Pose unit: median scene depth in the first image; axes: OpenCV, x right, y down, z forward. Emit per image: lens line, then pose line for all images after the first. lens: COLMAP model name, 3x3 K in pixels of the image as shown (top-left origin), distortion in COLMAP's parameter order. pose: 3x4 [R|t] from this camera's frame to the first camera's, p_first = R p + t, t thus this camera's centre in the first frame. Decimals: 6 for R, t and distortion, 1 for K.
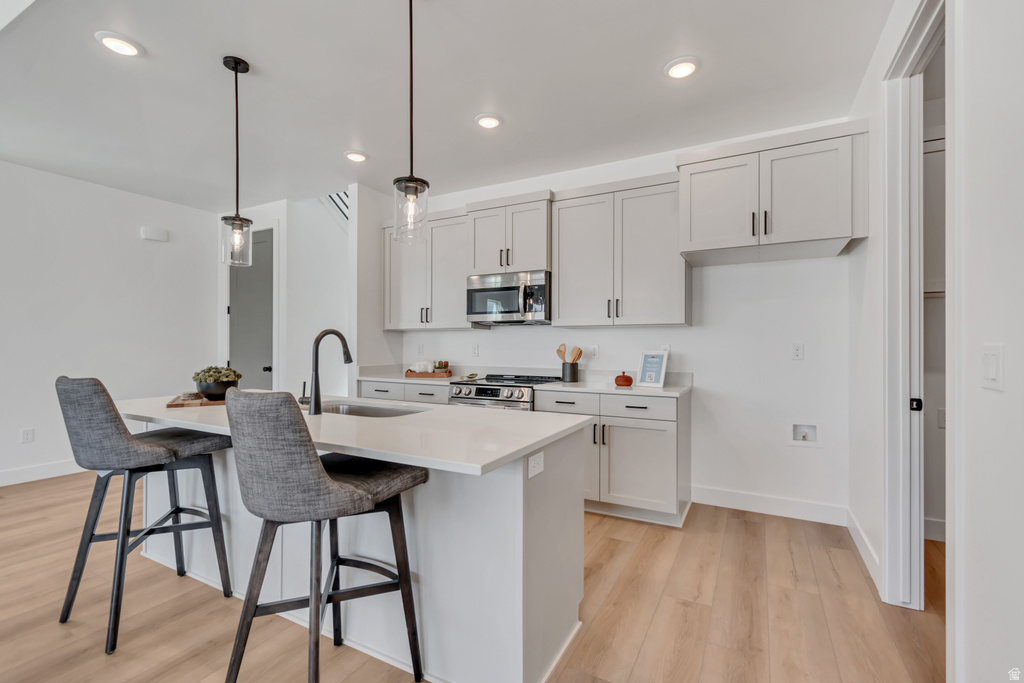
lens RADIAL K [[458.3, 0, 516.0], [0, 458.3, 341.8], [0, 0, 1]] dist [0.000749, 0.000285]
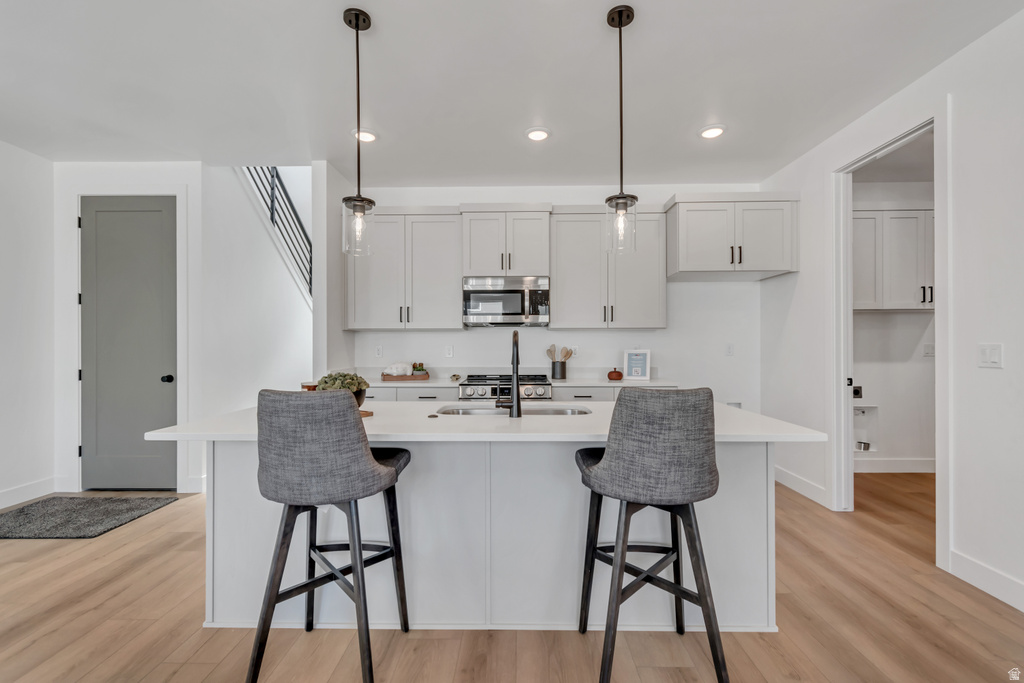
lens RADIAL K [[458.3, 0, 516.6], [0, 458.3, 342.9], [0, 0, 1]] dist [0.000749, 0.000285]
pose [[0.888842, -0.002292, 0.458209, -0.499714], [0.001465, 0.999997, 0.002161, -0.001801], [-0.458212, -0.001250, 0.888842, 0.069534]]
